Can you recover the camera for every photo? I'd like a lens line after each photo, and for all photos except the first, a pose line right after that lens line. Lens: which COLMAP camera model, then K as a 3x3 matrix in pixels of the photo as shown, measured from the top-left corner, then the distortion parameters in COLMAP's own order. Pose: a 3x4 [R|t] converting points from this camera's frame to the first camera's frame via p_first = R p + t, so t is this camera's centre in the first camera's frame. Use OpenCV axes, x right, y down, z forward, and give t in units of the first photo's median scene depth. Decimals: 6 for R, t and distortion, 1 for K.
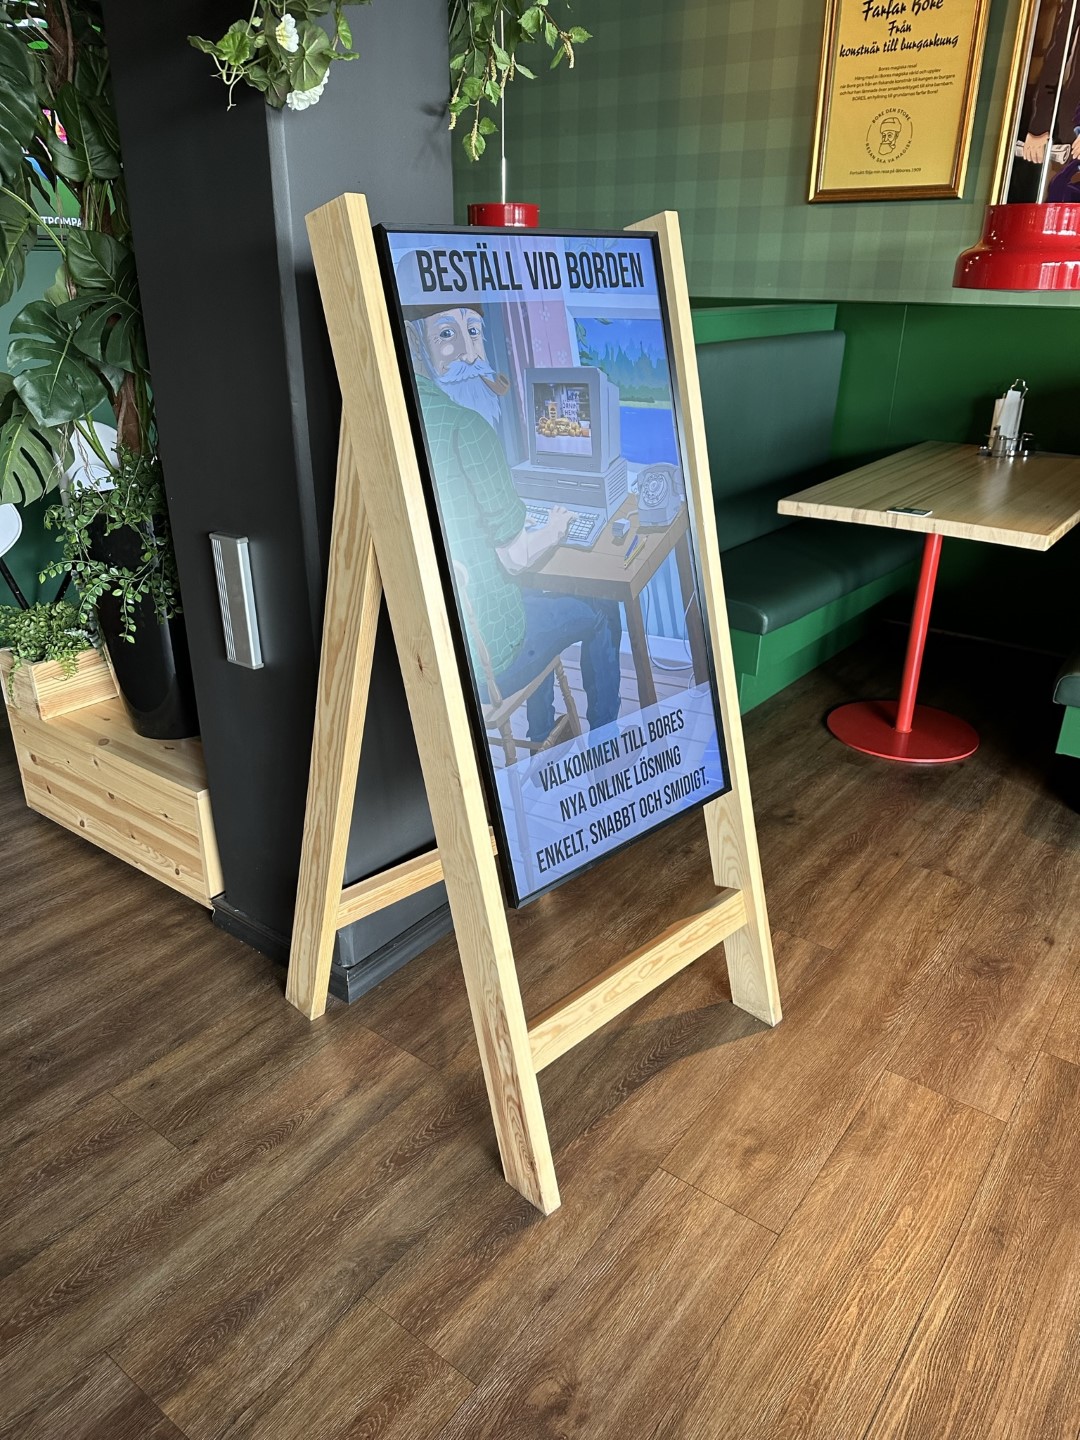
lens RADIAL K [[1038.3, 0, 540.5], [0, 1038.3, 715.5], [0, 0, 1]] dist [0.025285, -0.028864]
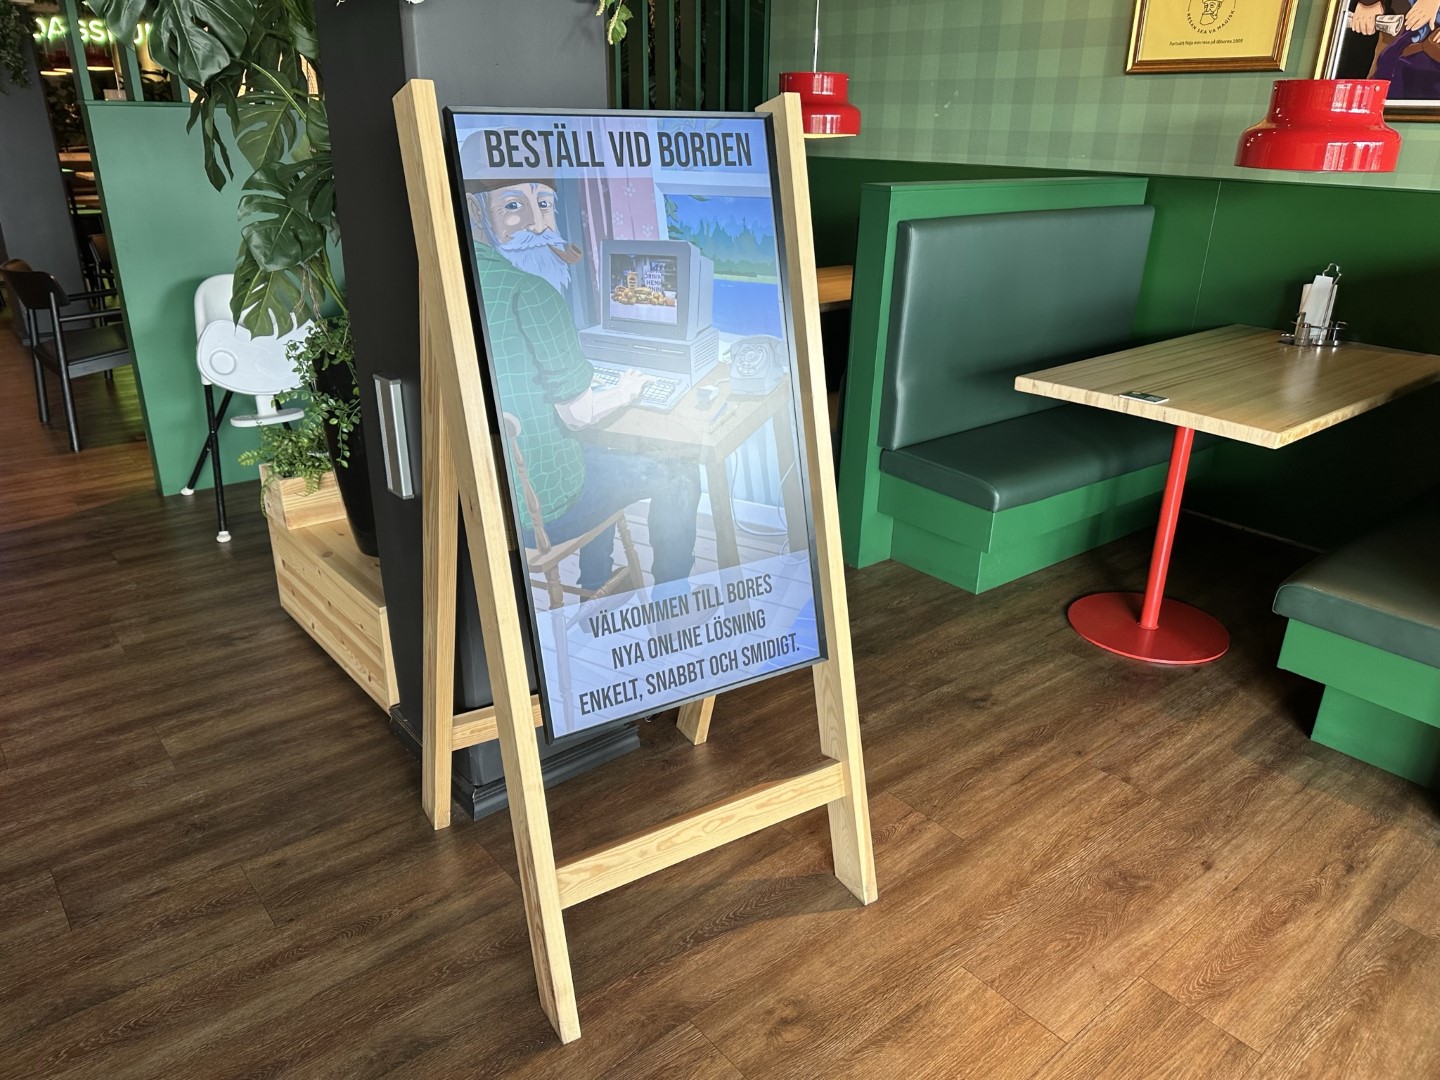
lens RADIAL K [[1038.3, 0, 725.1], [0, 1038.3, 538.8], [0, 0, 1]] dist [0.025285, -0.028864]
pose [[0.976146, 0.094473, -0.195485, 0.255742], [-0.099958, 0.994822, -0.018362, -0.015732], [0.192738, 0.037464, 0.980535, -0.007088]]
